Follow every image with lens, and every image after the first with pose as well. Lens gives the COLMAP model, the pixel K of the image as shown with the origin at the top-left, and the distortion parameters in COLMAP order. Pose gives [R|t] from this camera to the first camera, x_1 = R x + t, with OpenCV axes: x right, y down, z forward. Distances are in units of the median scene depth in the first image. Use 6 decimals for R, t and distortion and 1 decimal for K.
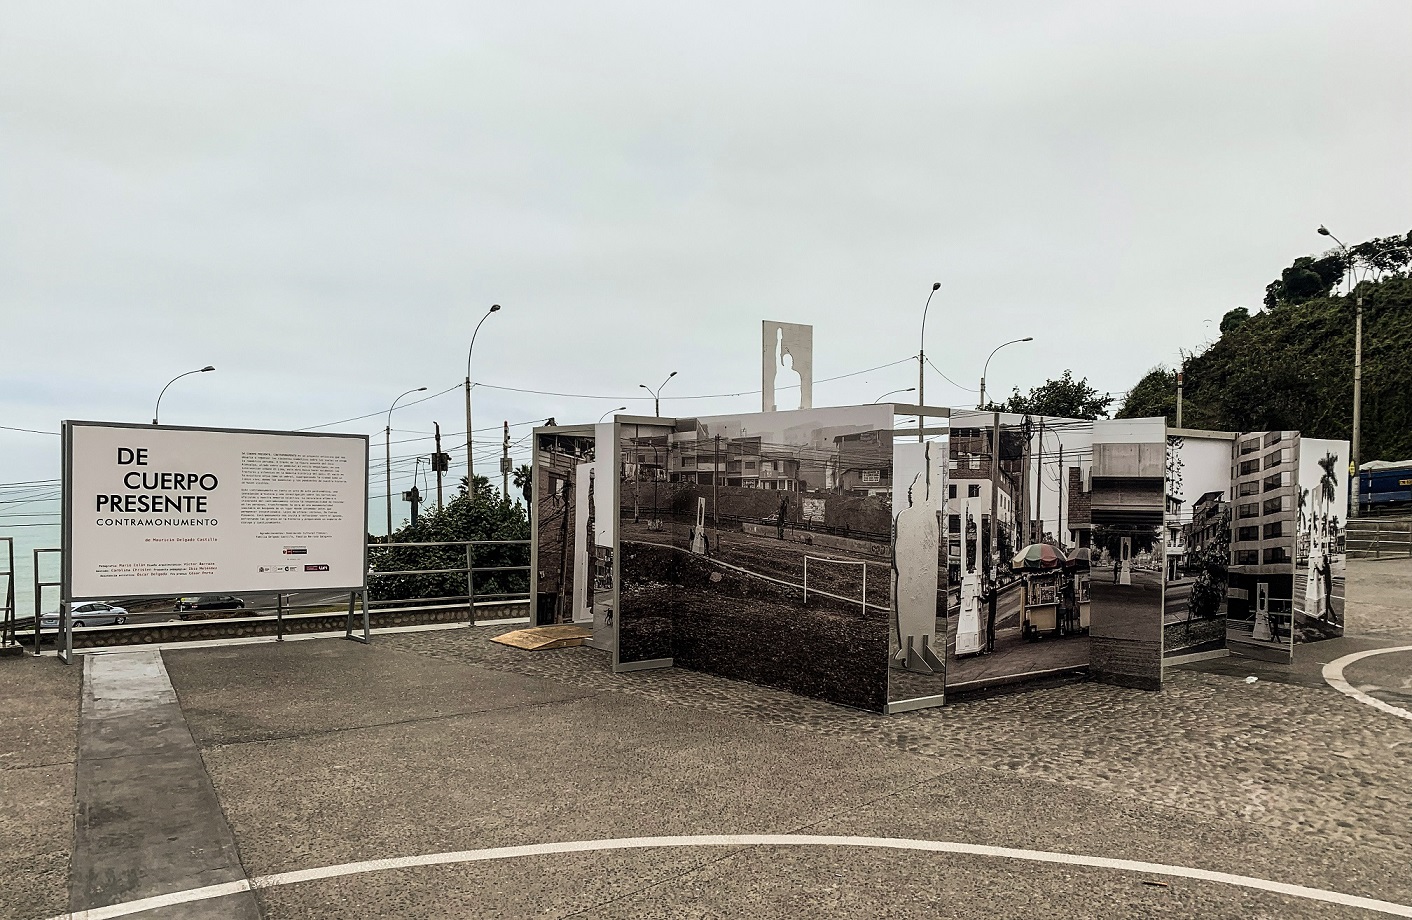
lens RADIAL K [[1149.5, 0, 726.8], [0, 1149.5, 535.5], [0, 0, 1]] dist [0.028189, 0.002342]
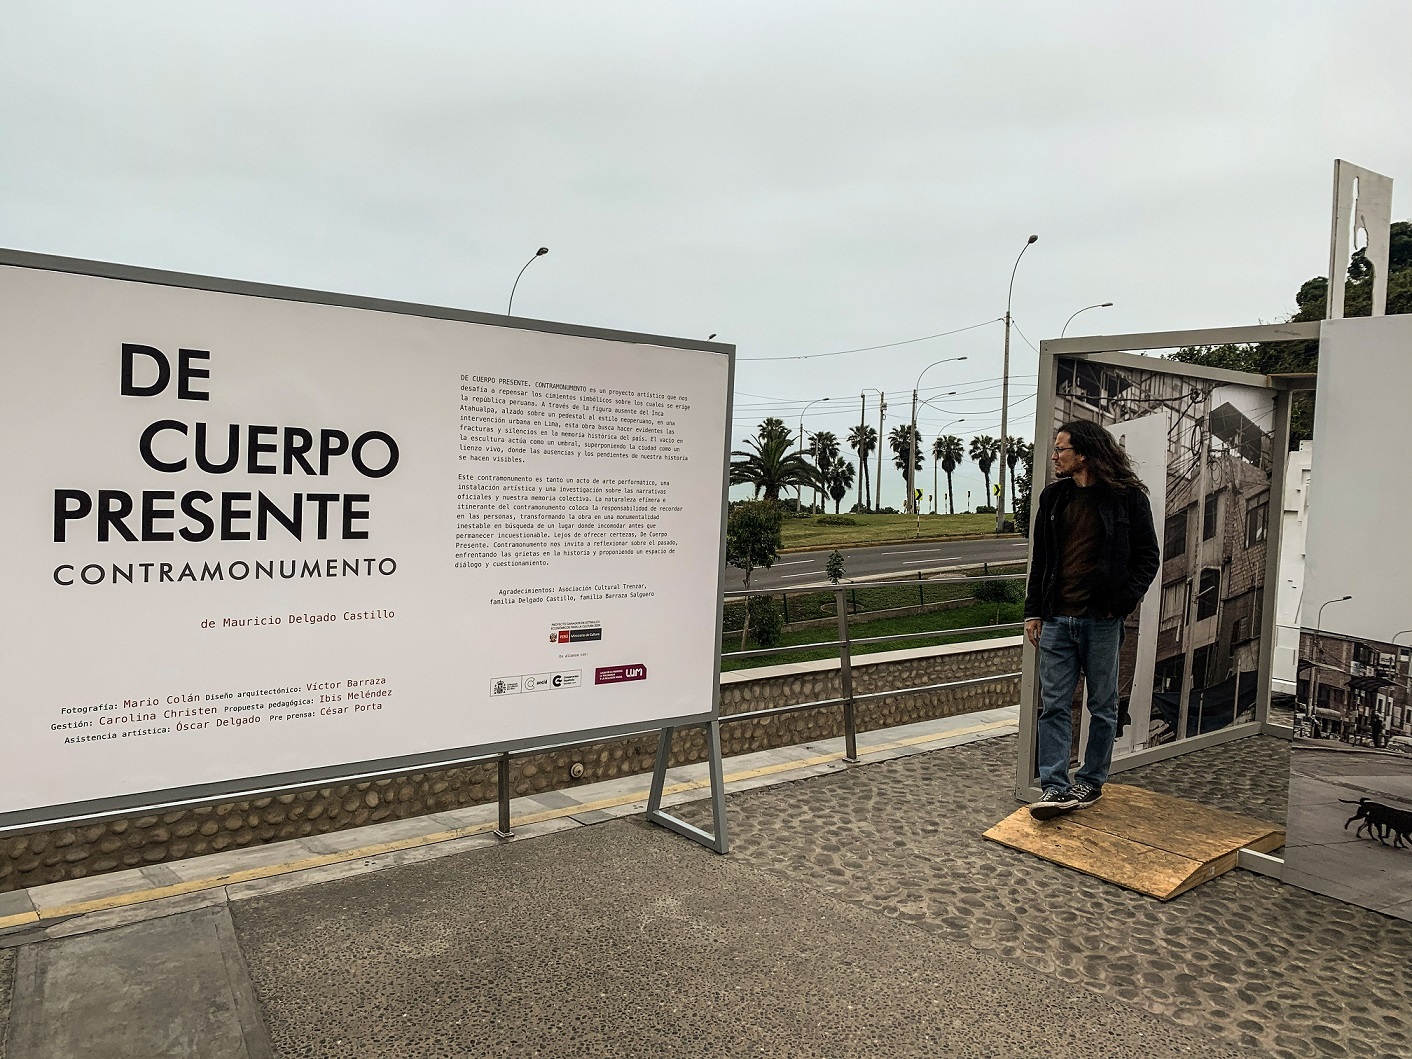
lens RADIAL K [[1076.5, 0, 707.5], [0, 1076.5, 529.1], [0, 0, 1]] dist [0.020023, -0.009815]
pose [[0.999597, 0.016098, 0.023361, -0.358908], [-0.016676, 0.999554, 0.024771, -0.033542], [-0.022952, -0.025150, 0.999420, 0.675754]]
